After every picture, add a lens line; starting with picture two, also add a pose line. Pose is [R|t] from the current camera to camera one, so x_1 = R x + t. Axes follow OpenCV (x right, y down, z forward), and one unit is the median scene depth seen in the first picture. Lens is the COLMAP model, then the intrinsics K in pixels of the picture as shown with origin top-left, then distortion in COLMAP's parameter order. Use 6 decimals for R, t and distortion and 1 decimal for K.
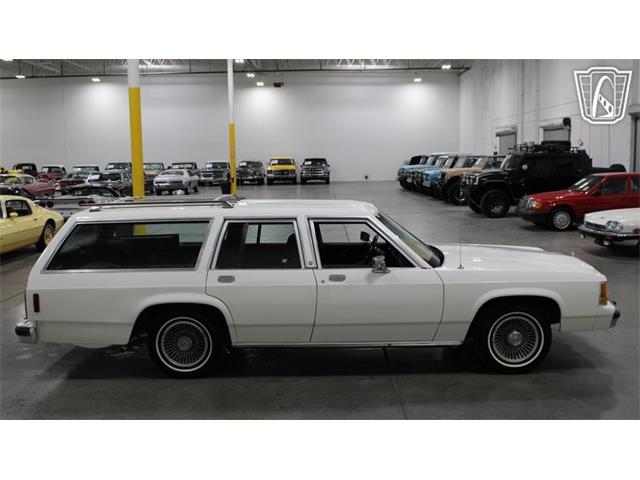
lens RADIAL K [[669.3, 0, 320.0], [0, 669.3, 240.0], [0, 0, 1]] dist [-0.119367, 0.139240]
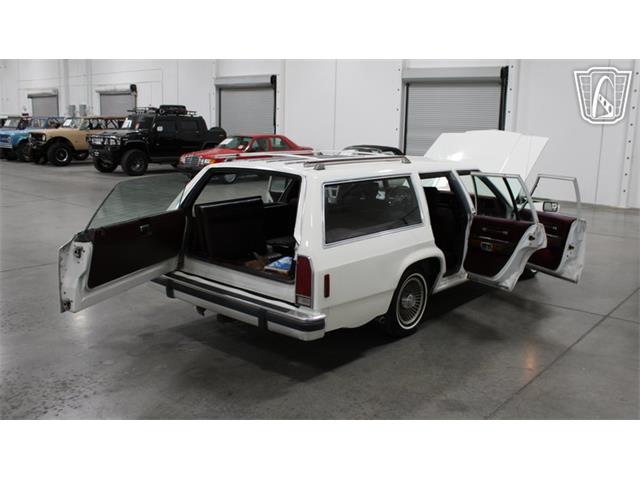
lens RADIAL K [[600.6, 0, 323.4], [0, 600.6, 238.3], [0, 0, 1]] dist [-0.145449, 0.155185]
pose [[0.642208, -0.113128, 0.758136, -0.440577], [0.058571, 0.993400, 0.098619, -0.015077], [-0.764289, -0.018929, 0.644596, 0.240731]]
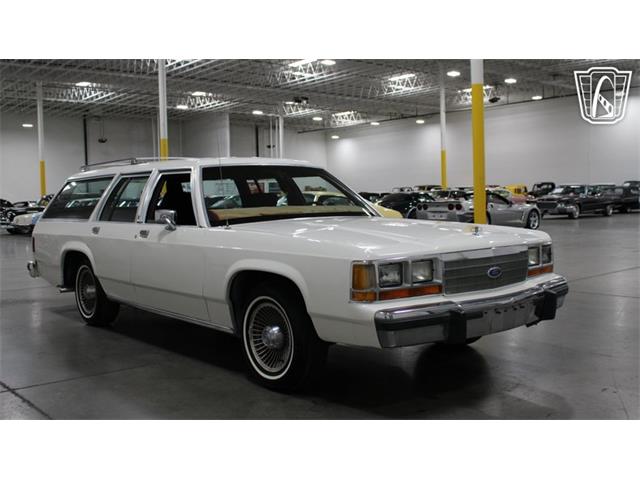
lens RADIAL K [[669.3, 0, 320.0], [0, 669.3, 240.0], [0, 0, 1]] dist [-0.119367, 0.139240]
pose [[0.653589, 0.048482, -0.755295, 0.382690], [-0.080439, 0.996744, -0.005628, 0.023196], [0.752563, 0.064434, 0.655361, 0.267811]]
